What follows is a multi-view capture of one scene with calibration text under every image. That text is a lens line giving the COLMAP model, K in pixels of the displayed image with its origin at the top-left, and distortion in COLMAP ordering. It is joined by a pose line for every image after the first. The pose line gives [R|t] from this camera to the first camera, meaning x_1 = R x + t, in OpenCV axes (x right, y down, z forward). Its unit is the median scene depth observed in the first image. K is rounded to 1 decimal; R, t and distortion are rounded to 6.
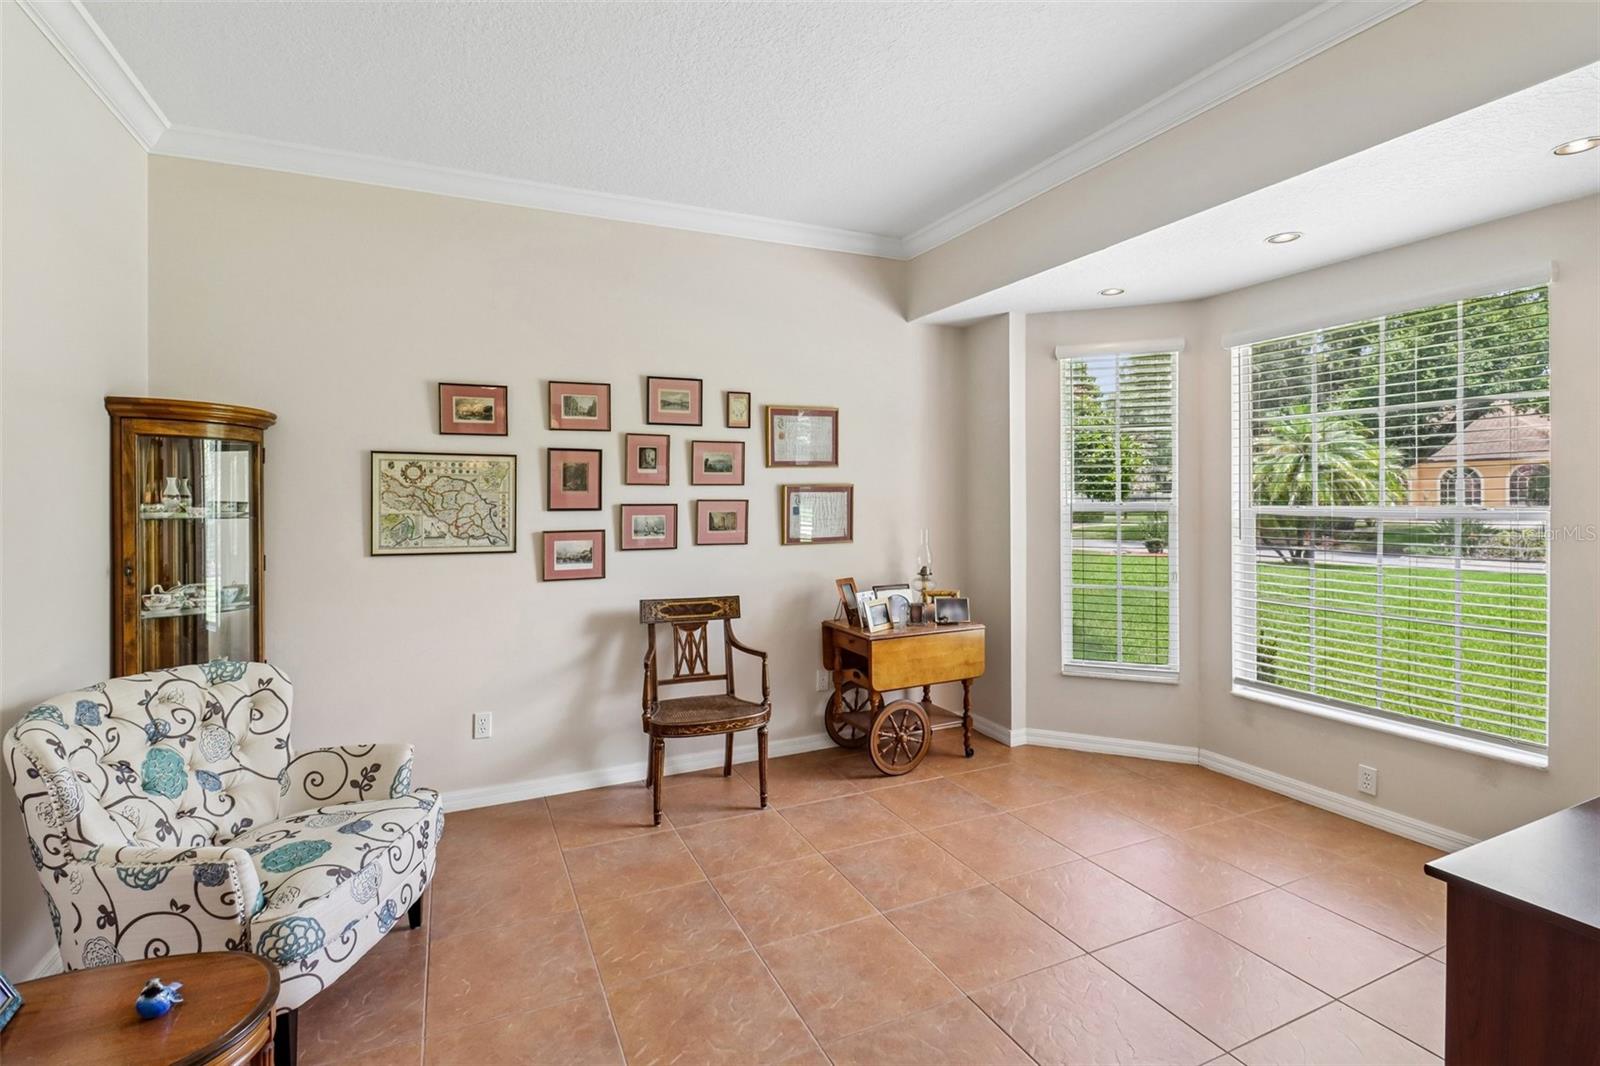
lens RADIAL K [[740.3, 0, 802.2], [0, 740.3, 502.3], [0, 0, 1]] dist [0.002668, -0.008605]
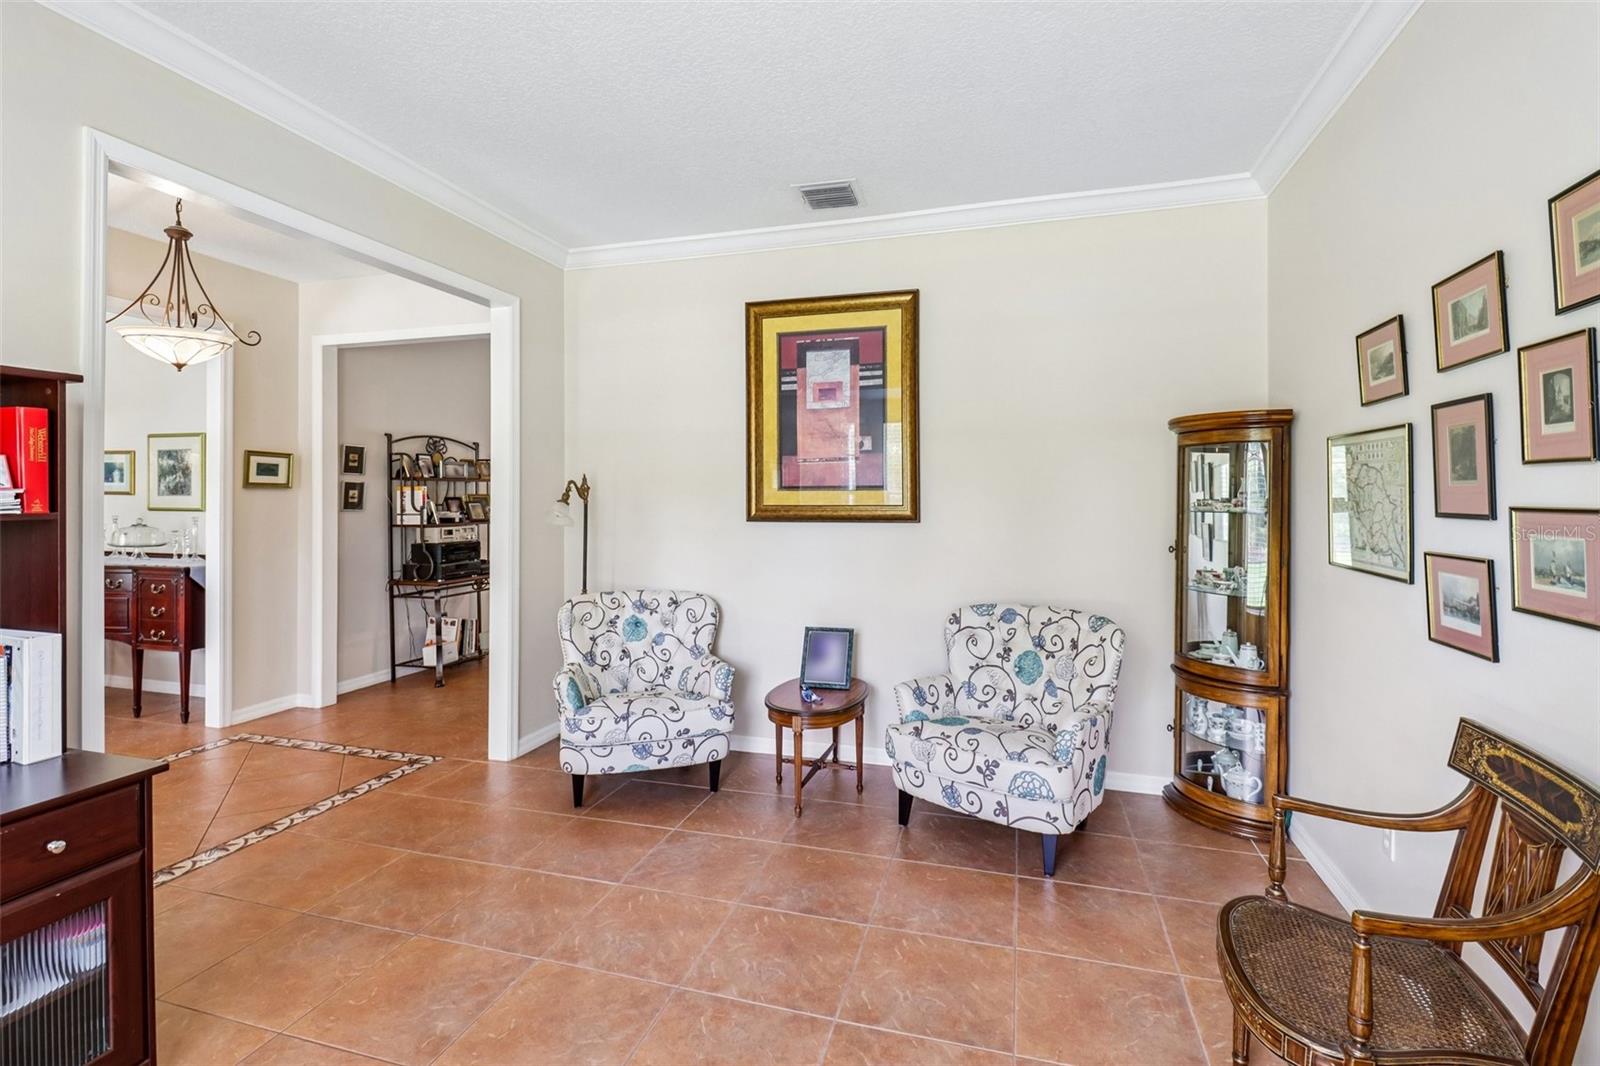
lens RADIAL K [[740.3, 0, 802.2], [0, 740.3, 502.3], [0, 0, 1]] dist [0.002668, -0.008605]
pose [[-0.660583, 0.007034, -0.750720, 0.403084], [-0.002882, 0.999925, 0.011905, -0.005232], [0.750747, 0.010028, -0.660513, 1.029598]]
